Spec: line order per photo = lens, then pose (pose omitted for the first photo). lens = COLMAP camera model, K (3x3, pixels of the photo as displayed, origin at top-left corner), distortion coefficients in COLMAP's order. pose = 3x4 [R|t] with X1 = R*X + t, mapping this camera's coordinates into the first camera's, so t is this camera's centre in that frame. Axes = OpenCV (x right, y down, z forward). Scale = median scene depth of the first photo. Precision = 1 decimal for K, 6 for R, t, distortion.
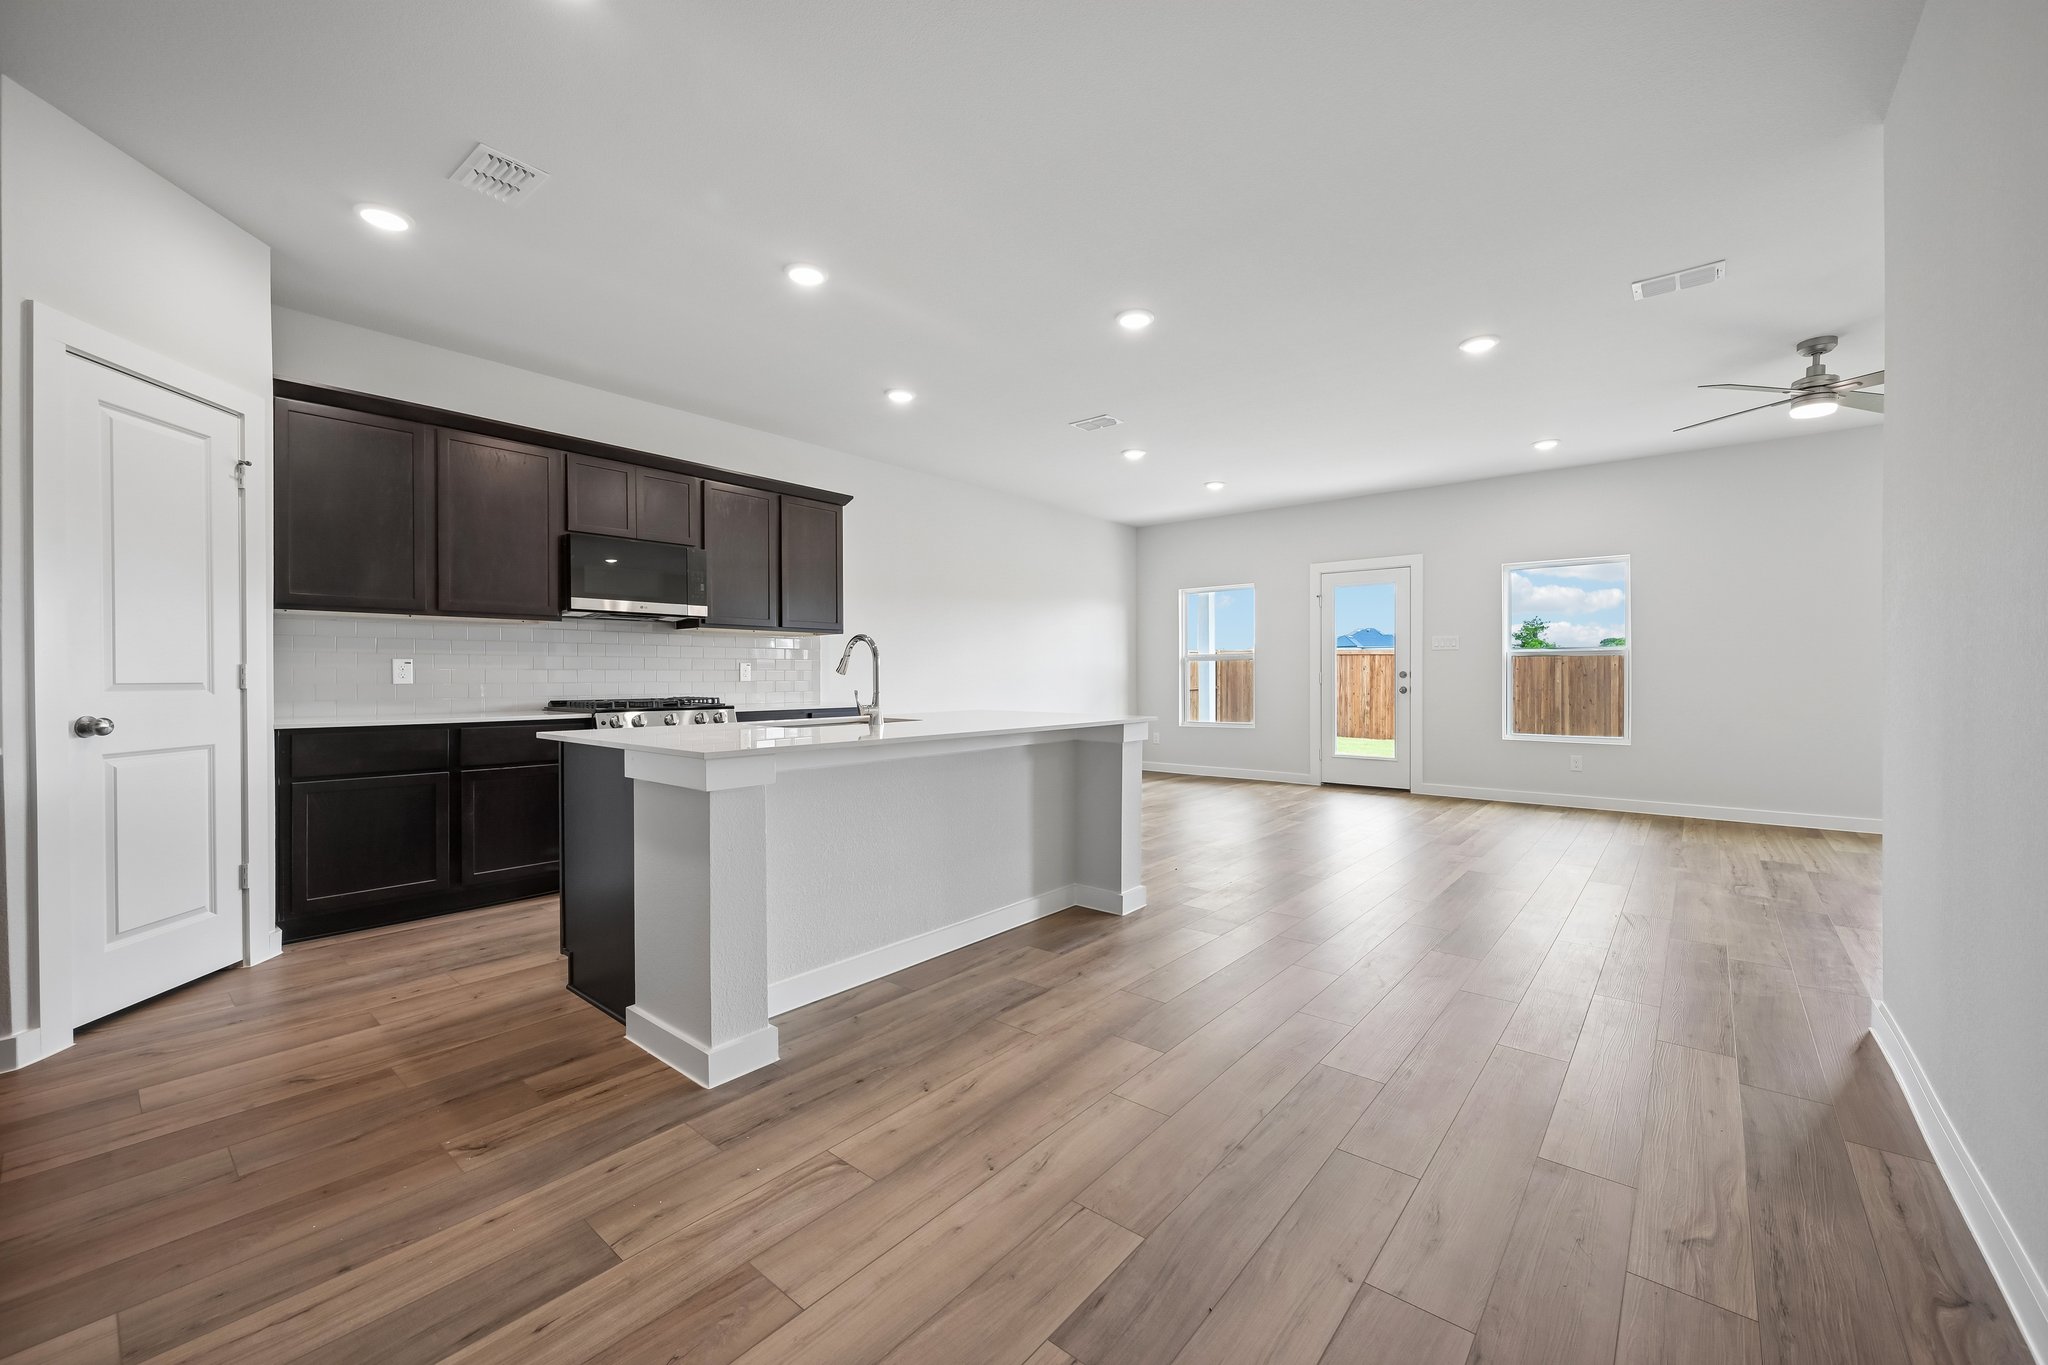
lens RADIAL K [[805.5, 0, 1028.2], [0, 805.5, 681.6], [0, 0, 1]] dist [-0.000238, 0.000391]
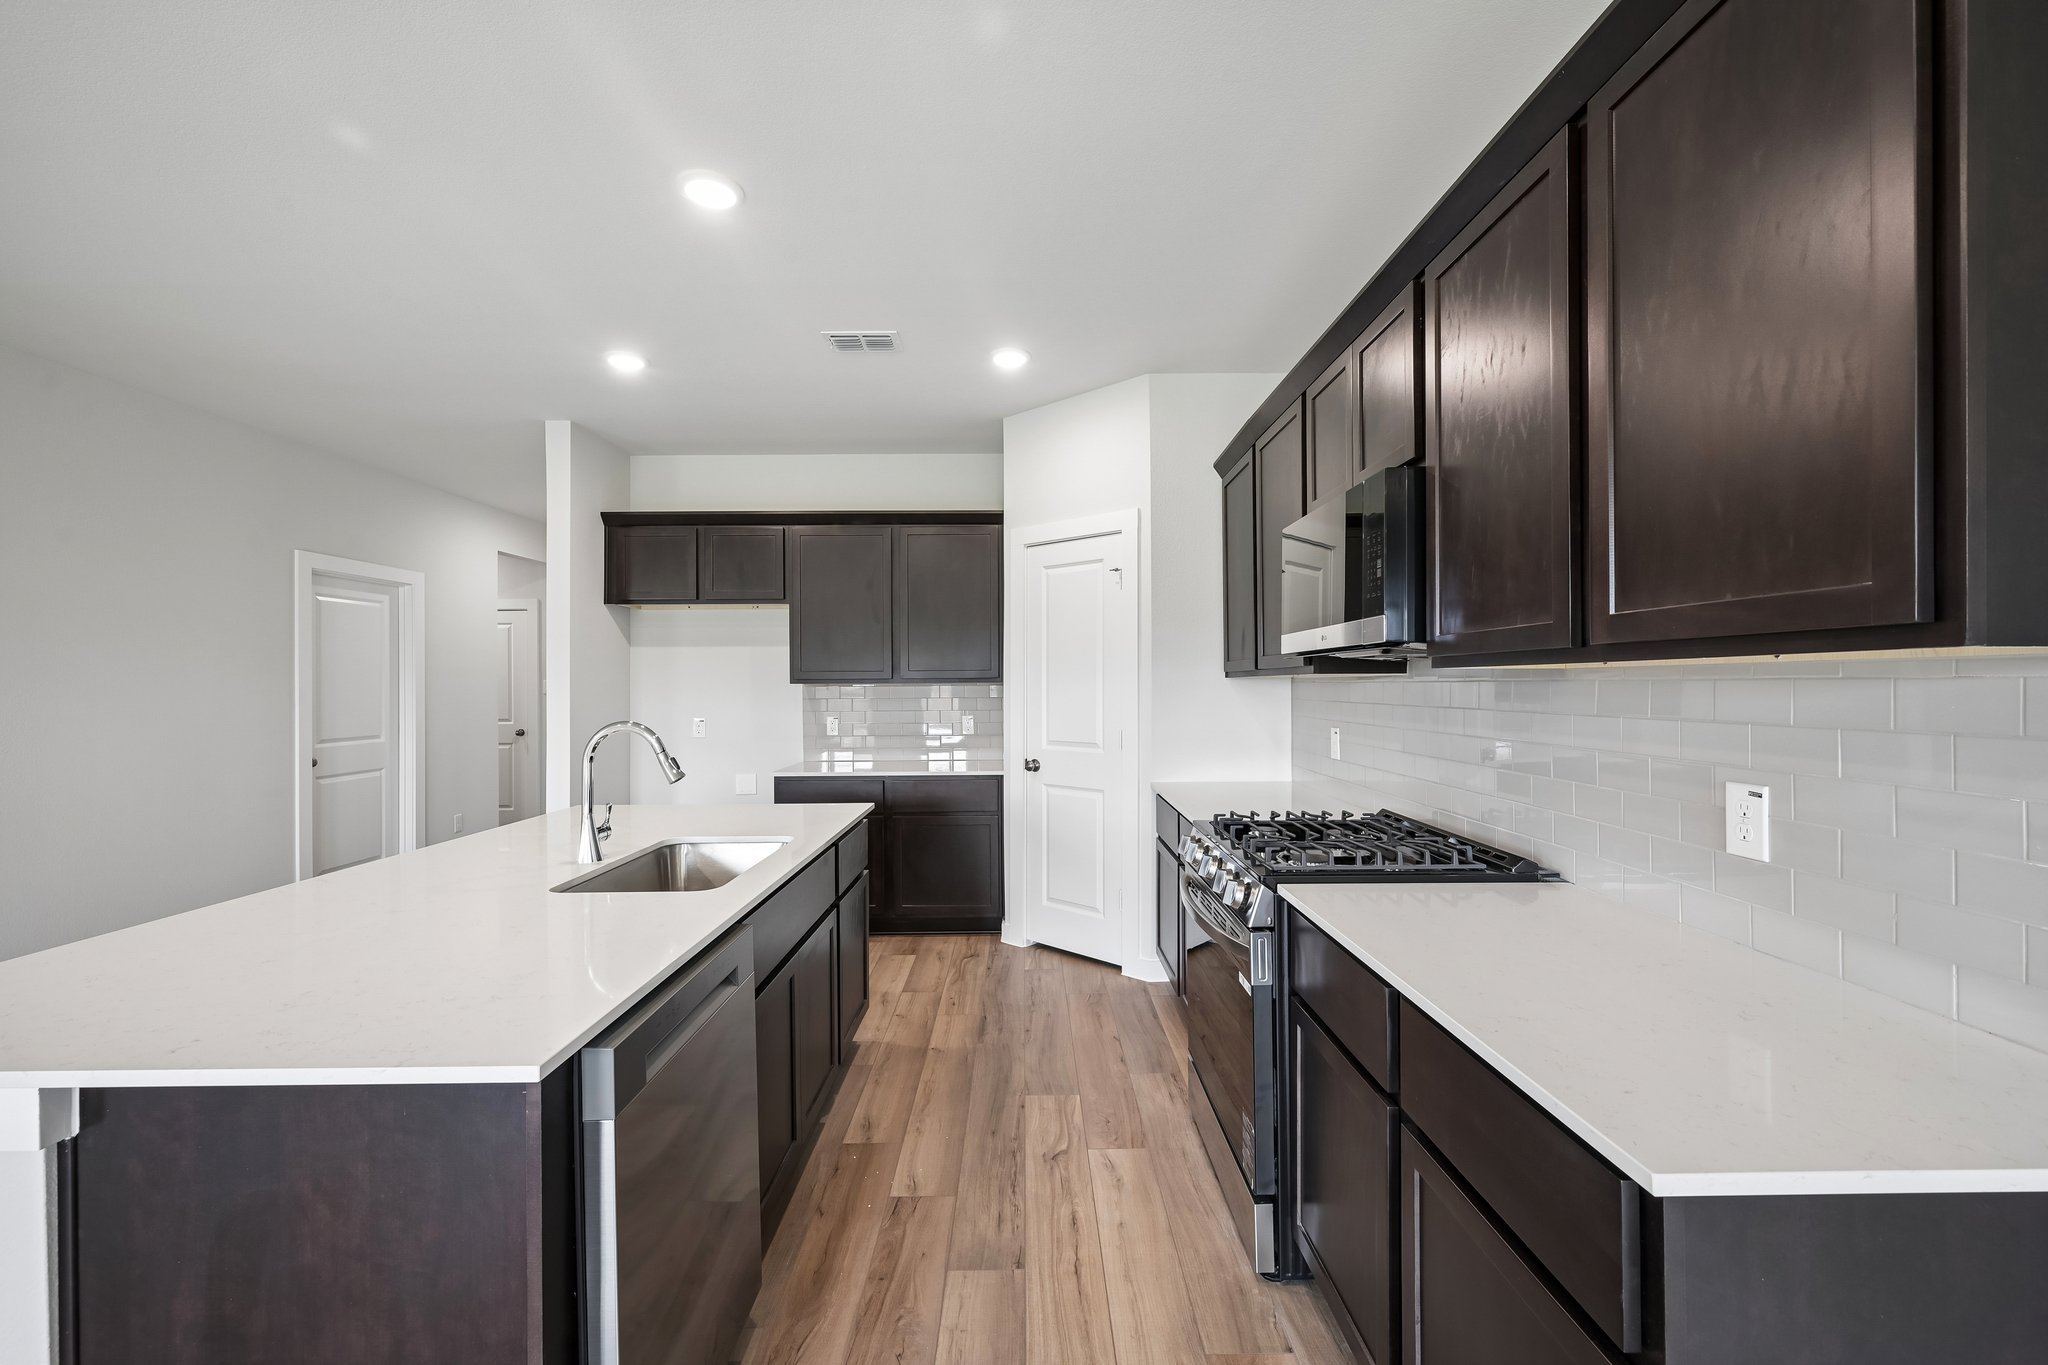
lens RADIAL K [[840.5, 0, 1027.7], [0, 840.5, 680.8], [0, 0, 1]] dist [0.000475, 0.000016]
pose [[-0.763897, 0.003526, -0.645328, -0.025558], [0.002143, 0.999993, 0.002928, -0.116976], [0.645334, 0.000854, -0.763900, 2.181177]]
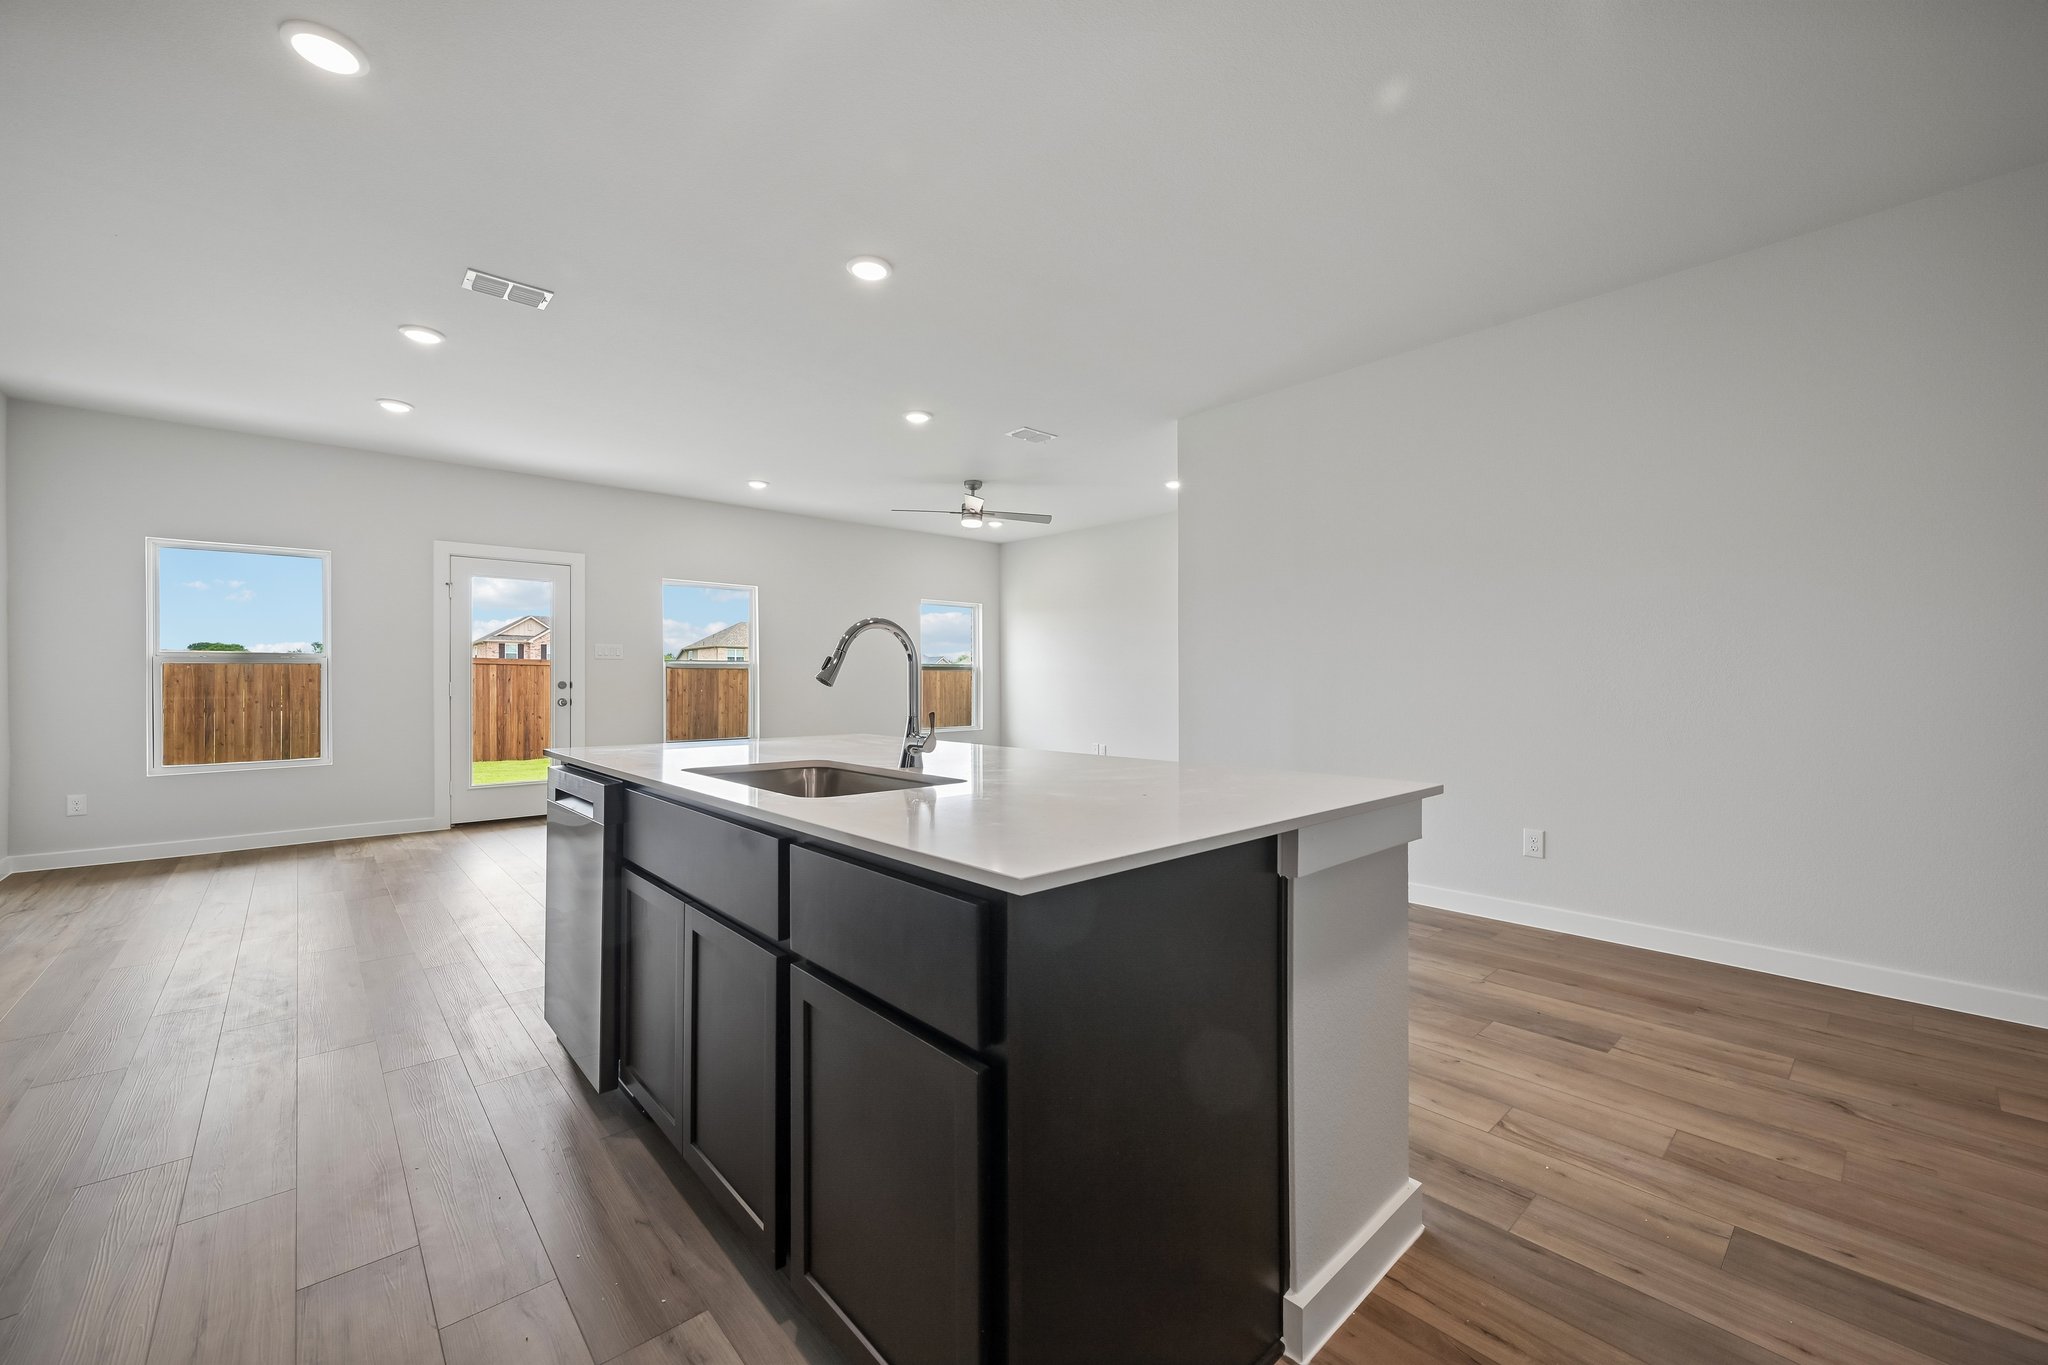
lens RADIAL K [[805.5, 0, 1028.2], [0, 805.5, 681.6], [0, 0, 1]] dist [-0.000238, 0.000391]
pose [[0.135899, 0.002353, 0.990720, -0.984625], [0.010459, 0.999938, -0.003810, -0.010269], [-0.990668, 0.010880, 0.135865, 1.030494]]
